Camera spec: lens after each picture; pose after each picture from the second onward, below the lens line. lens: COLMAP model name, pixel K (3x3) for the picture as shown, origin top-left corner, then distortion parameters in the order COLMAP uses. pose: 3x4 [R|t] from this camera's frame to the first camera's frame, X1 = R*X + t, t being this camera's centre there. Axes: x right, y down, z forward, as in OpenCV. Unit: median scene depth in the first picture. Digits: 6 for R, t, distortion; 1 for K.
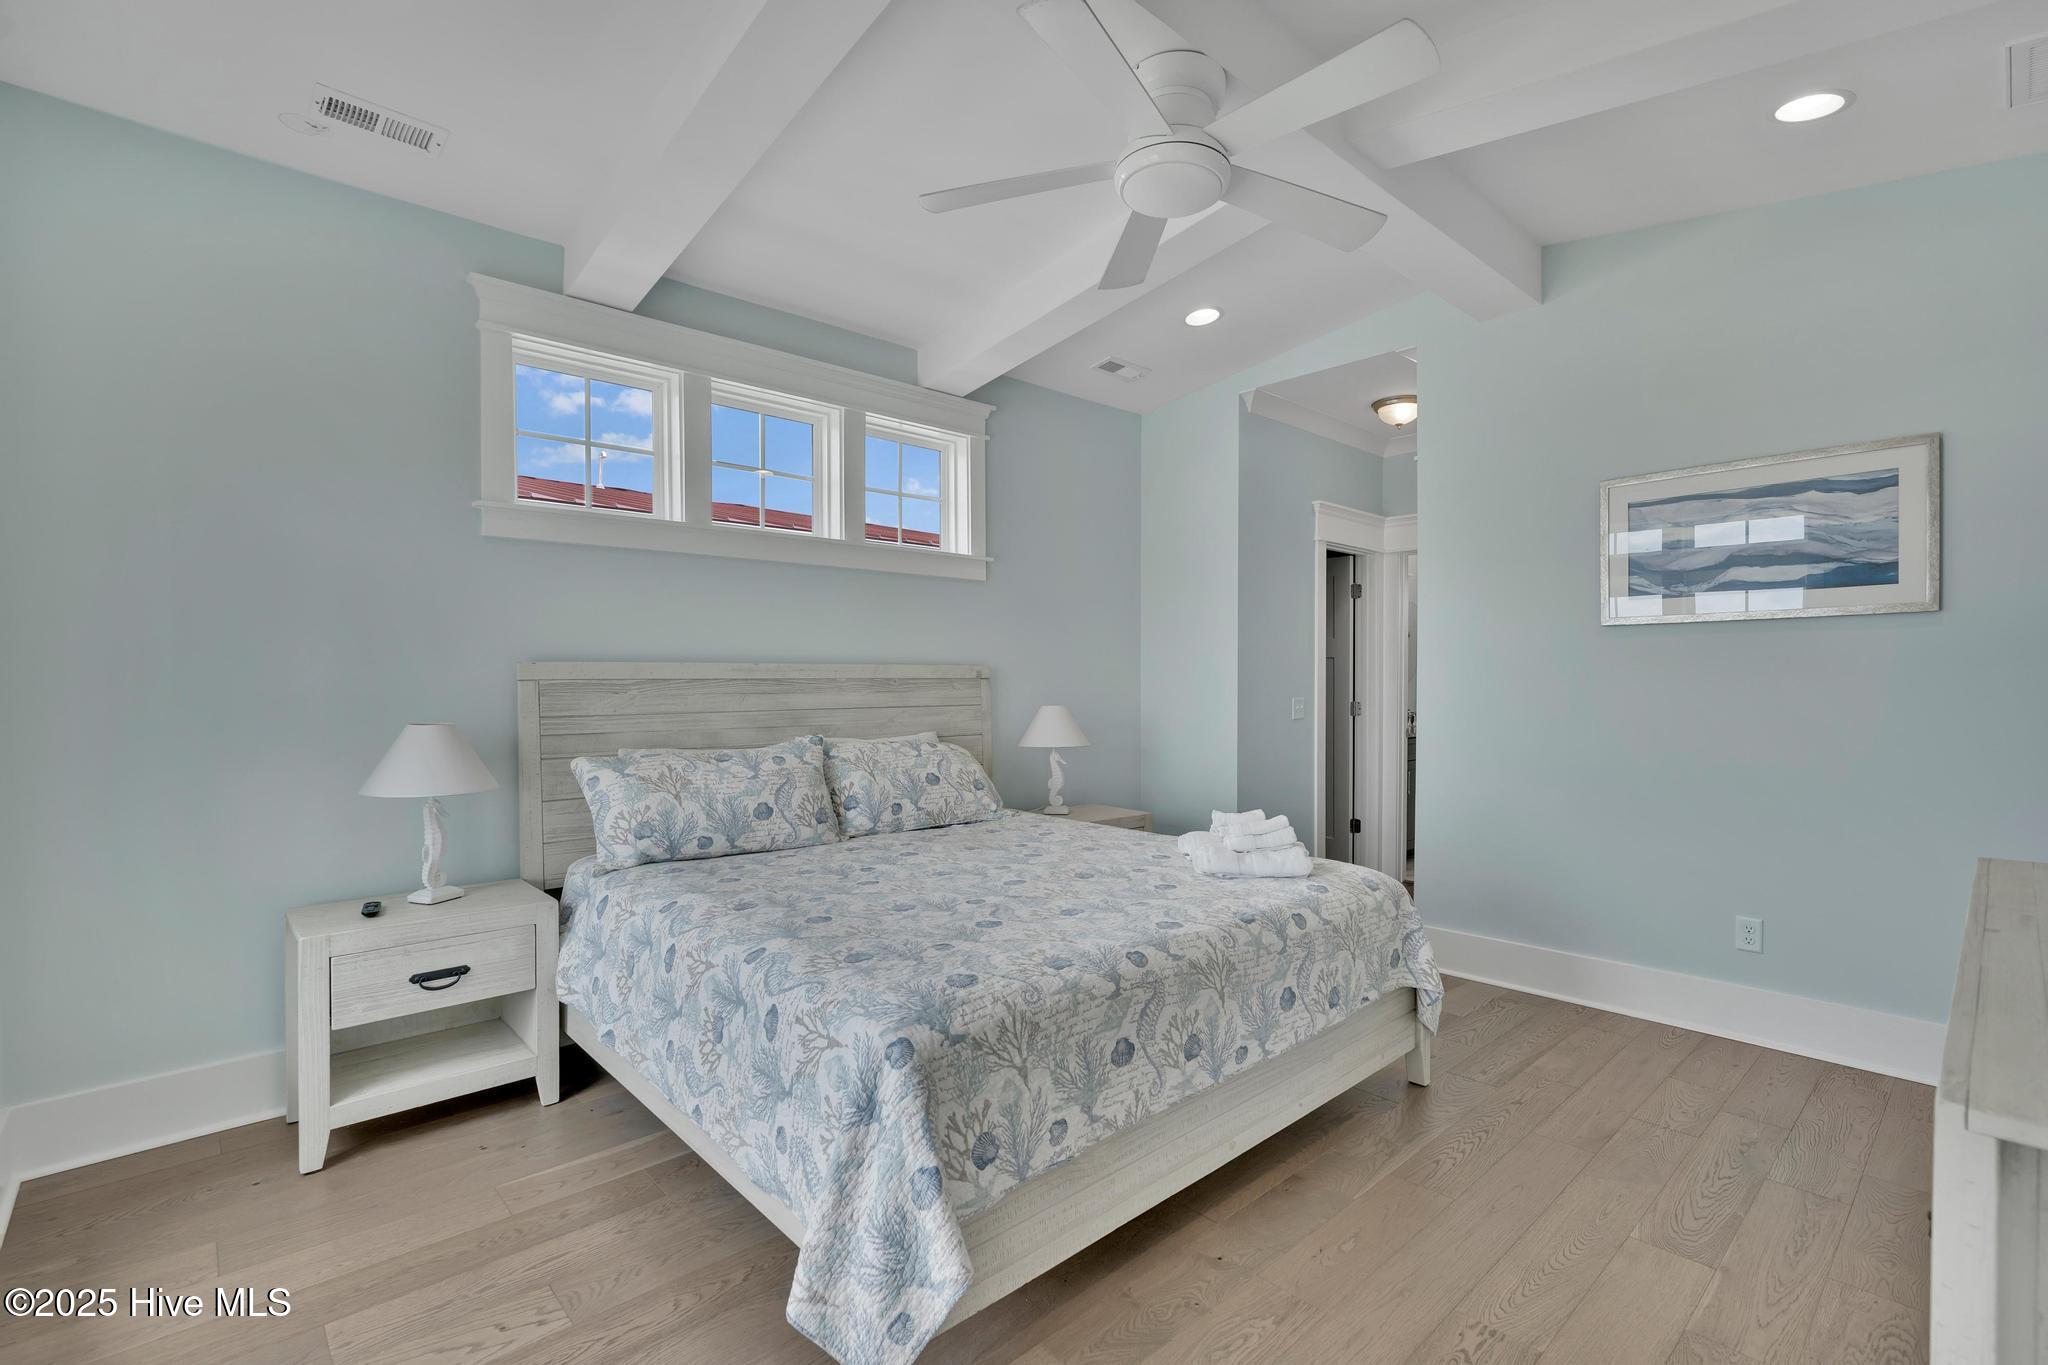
lens RADIAL K [[934.5, 0, 1028.2], [0, 934.5, 692.2], [0, 0, 1]] dist [-0.004881, 0.001754]
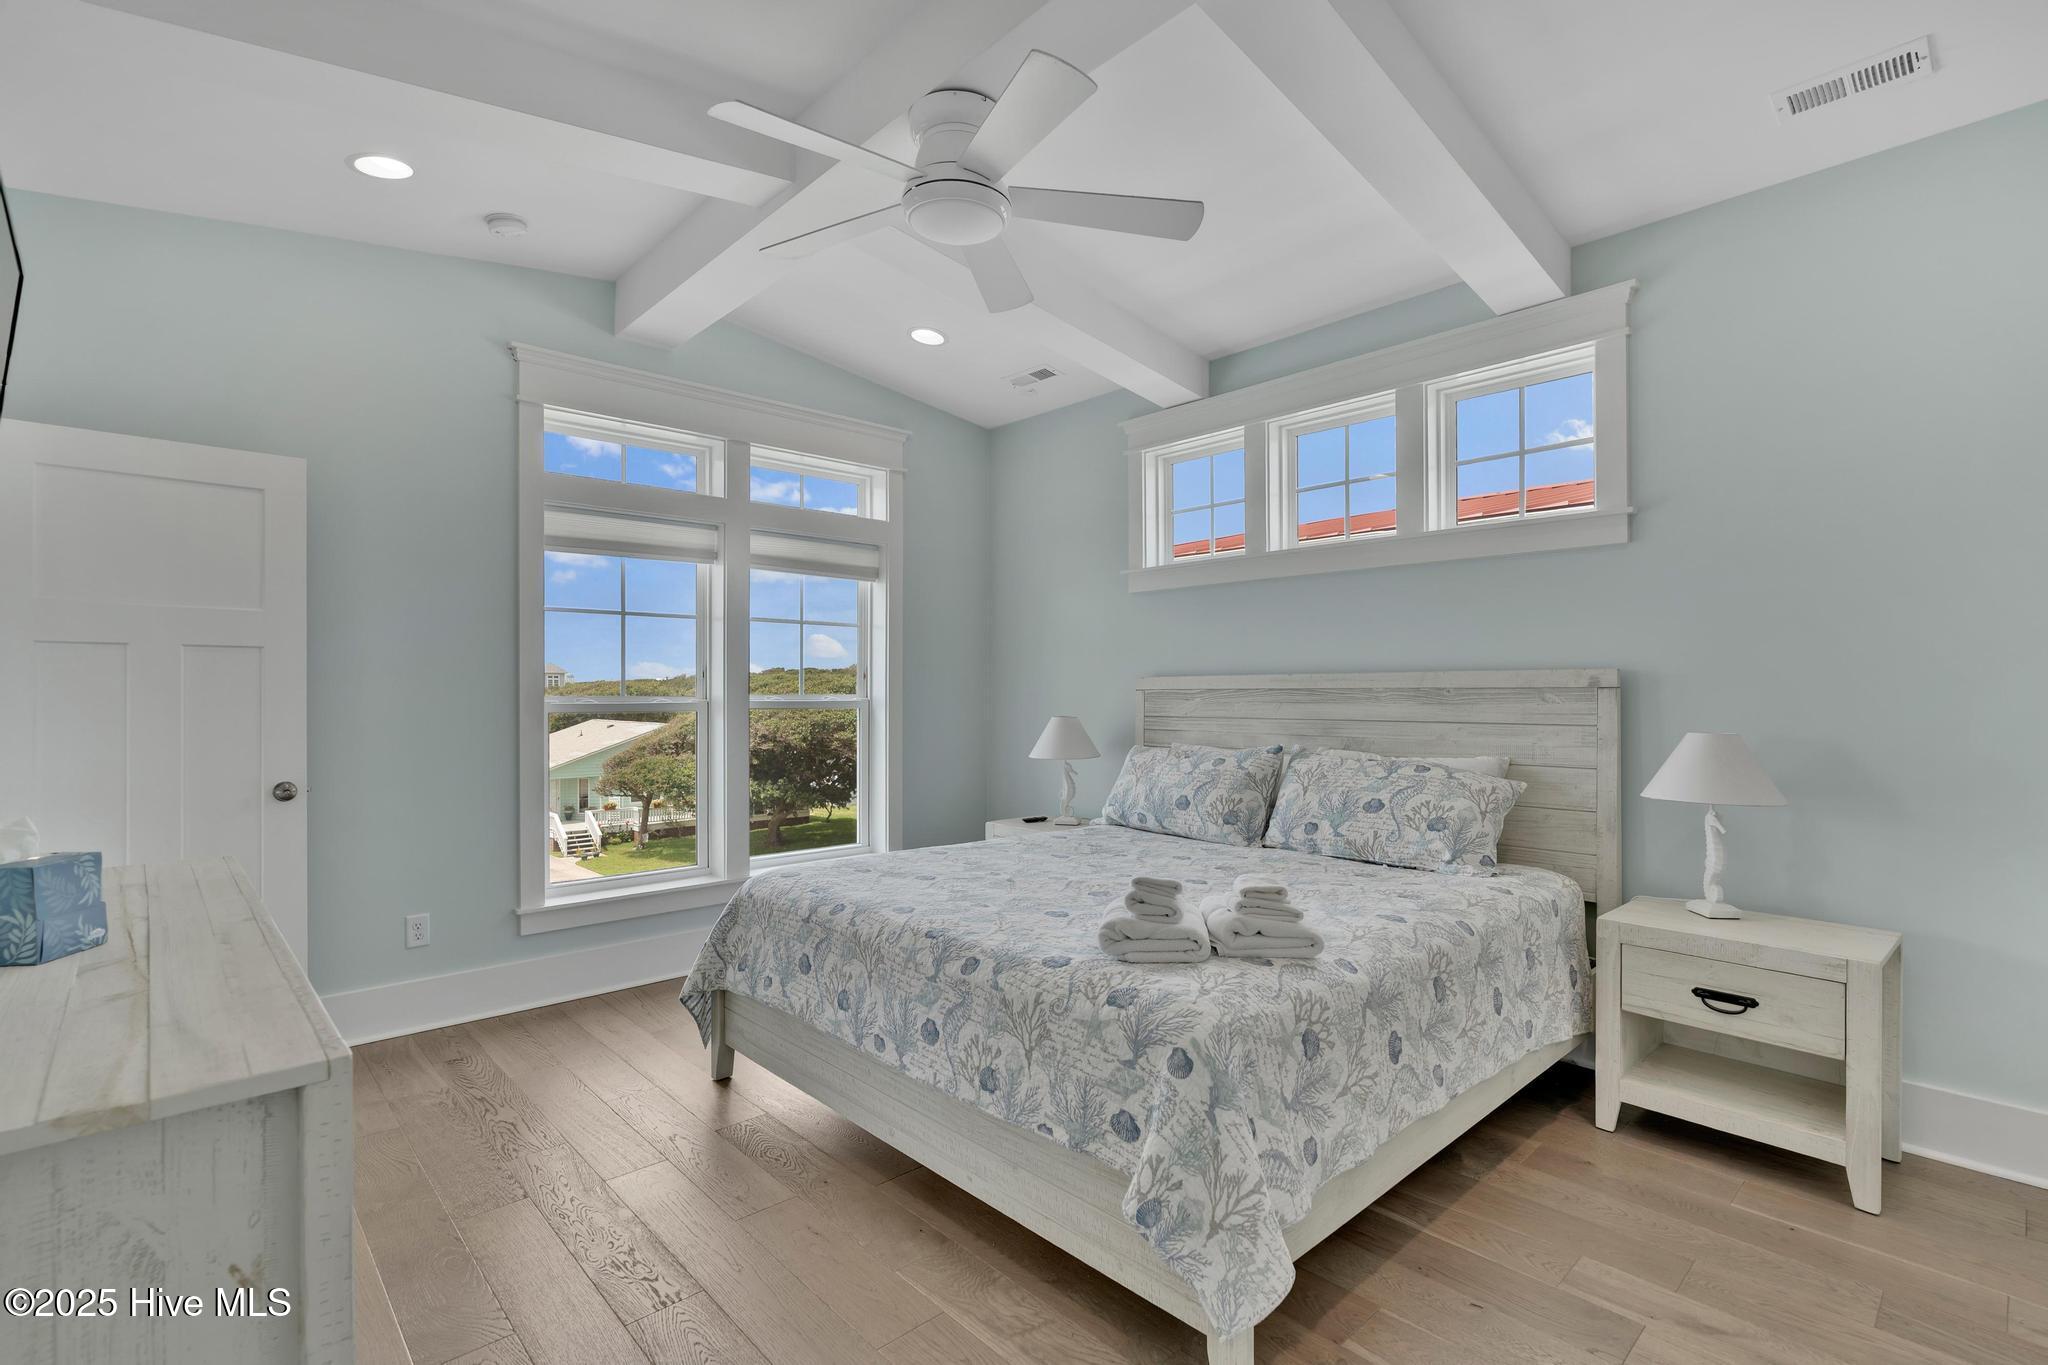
lens RADIAL K [[941.4, 0, 1025.9], [0, 941.4, 692.1], [0, 0, 1]] dist [-0.011635, -0.000091]
pose [[-0.001416, 0.000643, -0.999999, 0.884835], [-0.012701, 0.999919, 0.000661, -0.008895], [0.999918, 0.012702, -0.001408, 0.795424]]
